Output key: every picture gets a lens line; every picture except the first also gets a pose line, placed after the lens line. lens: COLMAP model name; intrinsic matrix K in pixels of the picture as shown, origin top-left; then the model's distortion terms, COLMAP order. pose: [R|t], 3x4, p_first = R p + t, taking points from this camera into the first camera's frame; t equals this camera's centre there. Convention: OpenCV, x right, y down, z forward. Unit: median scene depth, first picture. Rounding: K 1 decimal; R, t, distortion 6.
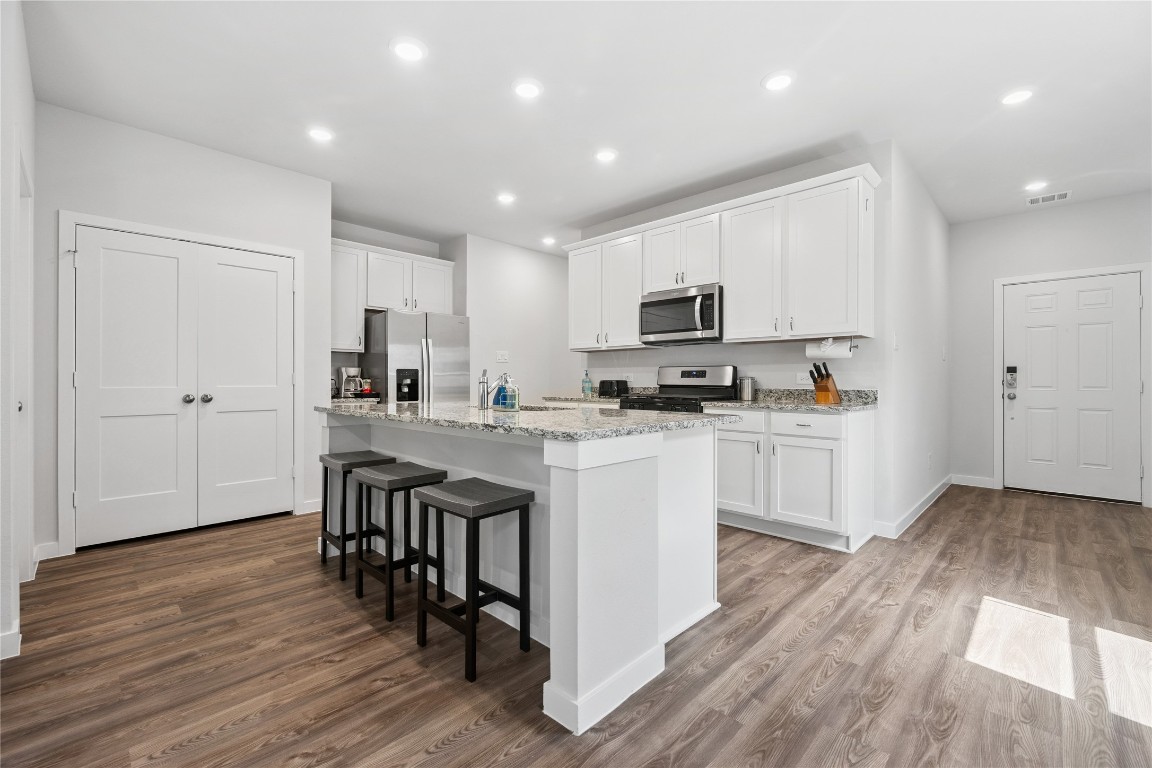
lens RADIAL K [[494.0, 0, 576.0], [0, 494.0, 384.0], [0, 0, 1]] dist [-0.002840, -0.000143]
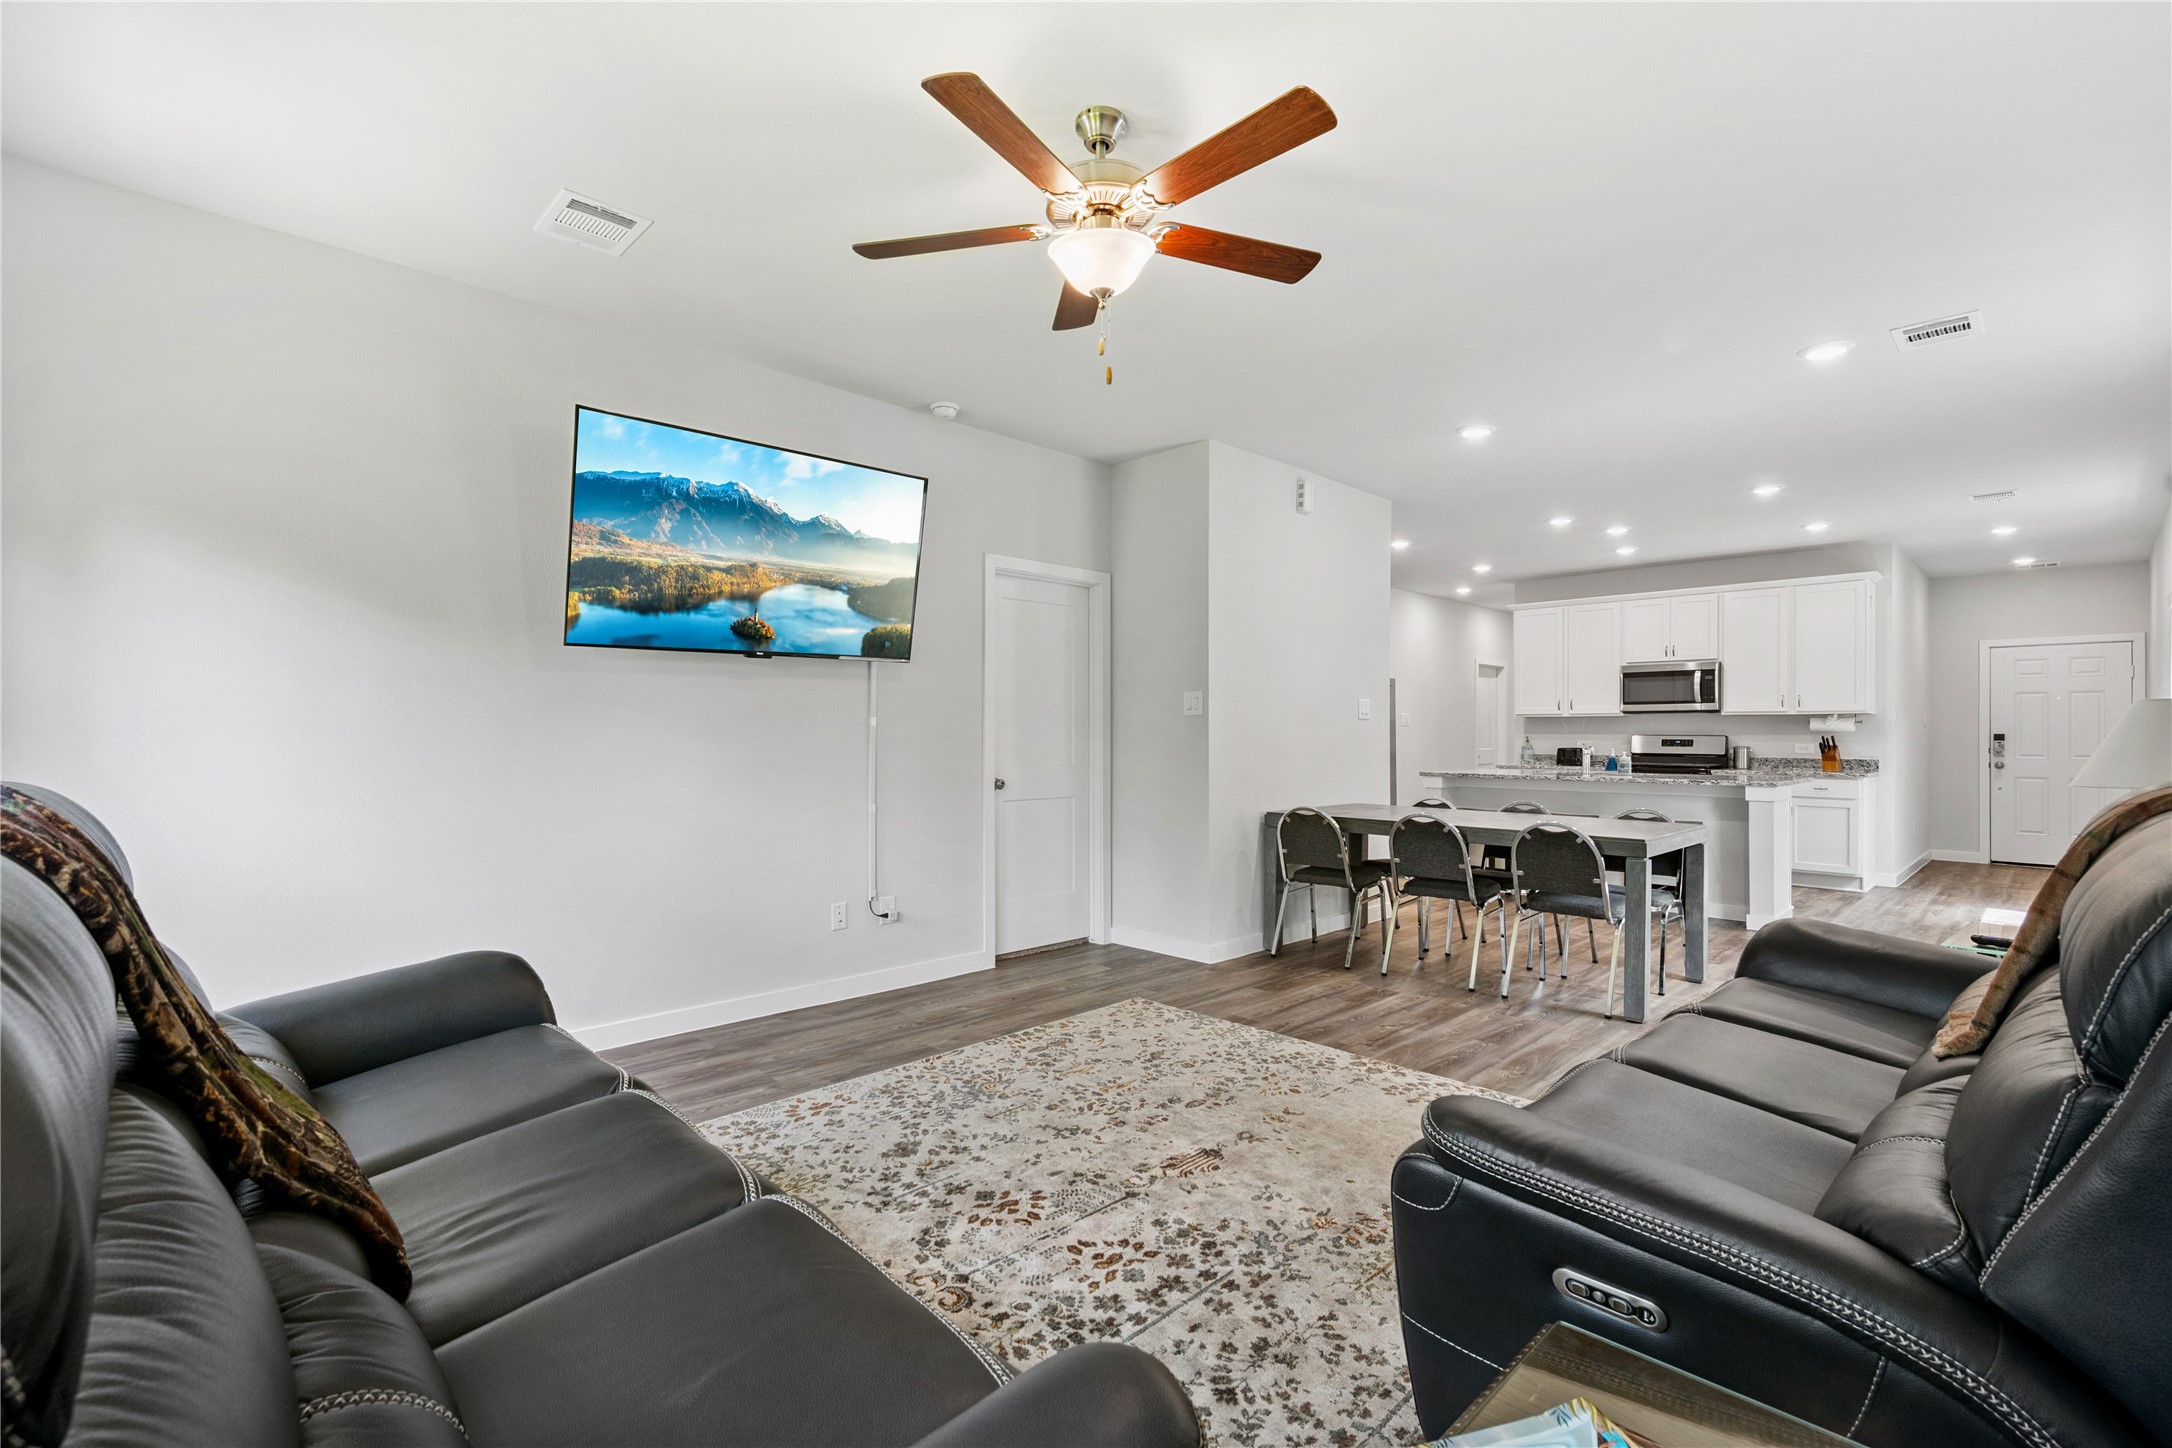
lens RADIAL K [[977.4, 0, 1081.6], [0, 977.4, 742.2], [0, 0, 1]] dist [0.001739, 0.000348]
pose [[0.999601, 0.001501, -0.028216, -1.018285], [-0.001430, 0.999996, 0.002544, -0.027156], [0.028220, -0.002502, 0.999599, -1.147897]]
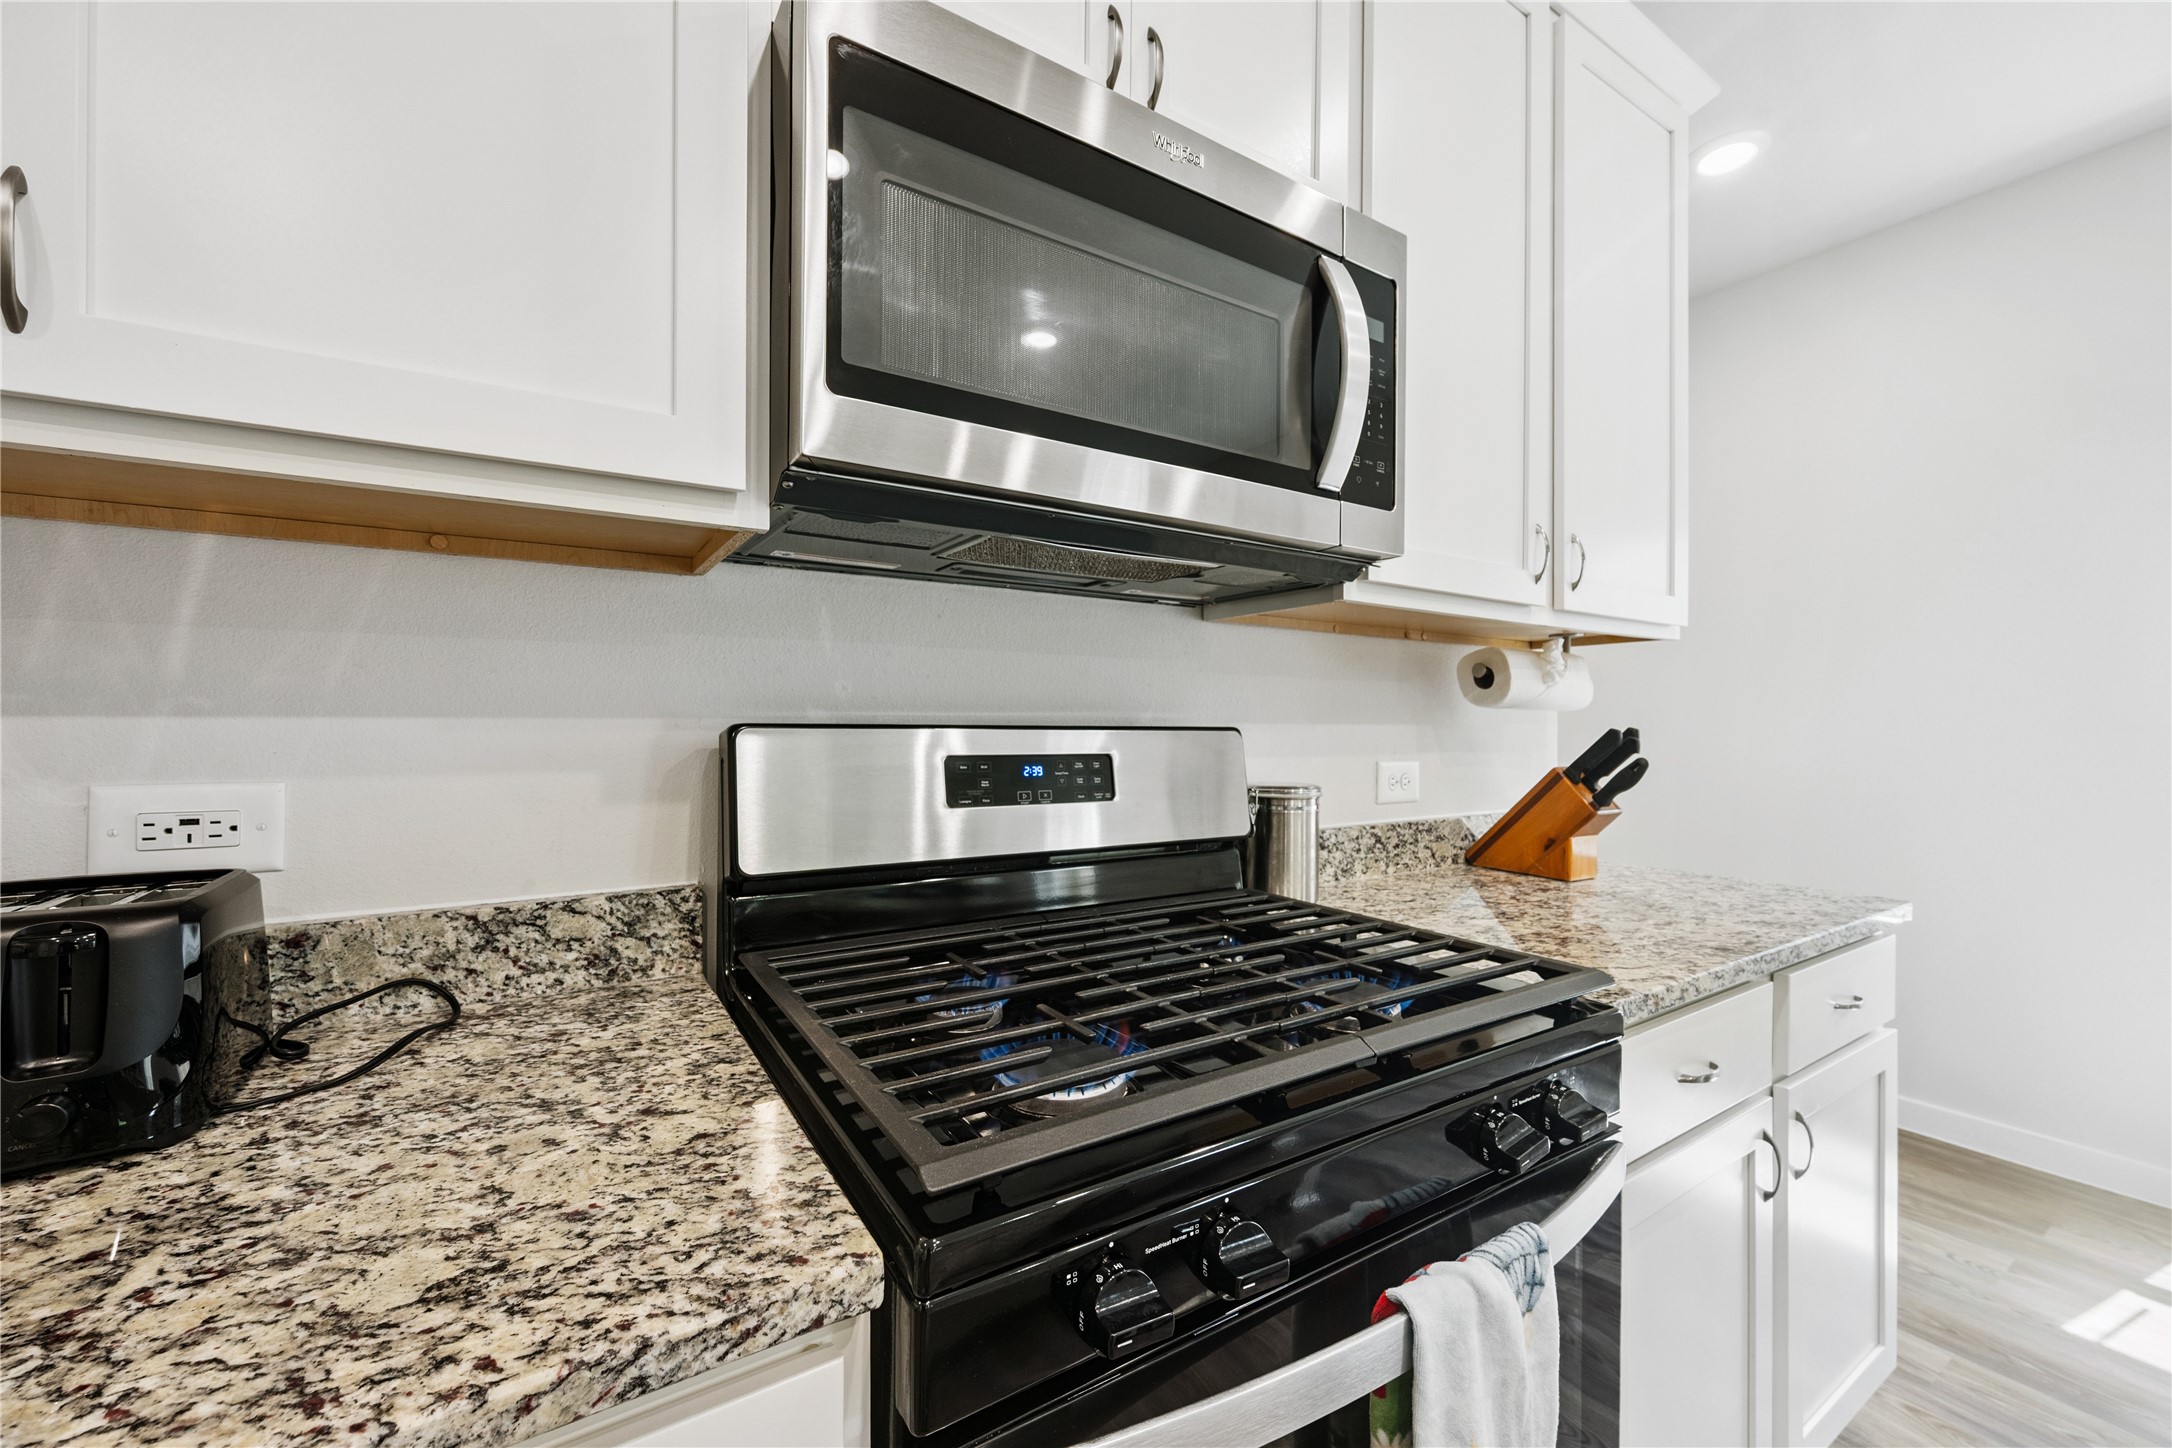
lens RADIAL K [[859.2, 0, 1086.0], [0, 859.2, 724.0], [0, 0, 1]] dist [0.000197, 0.000019]
pose [[0.231022, -0.005308, 0.972934, -0.016622], [0.003808, 0.999982, 0.004551, -0.041461], [-0.972941, 0.002654, 0.231038, 1.006350]]
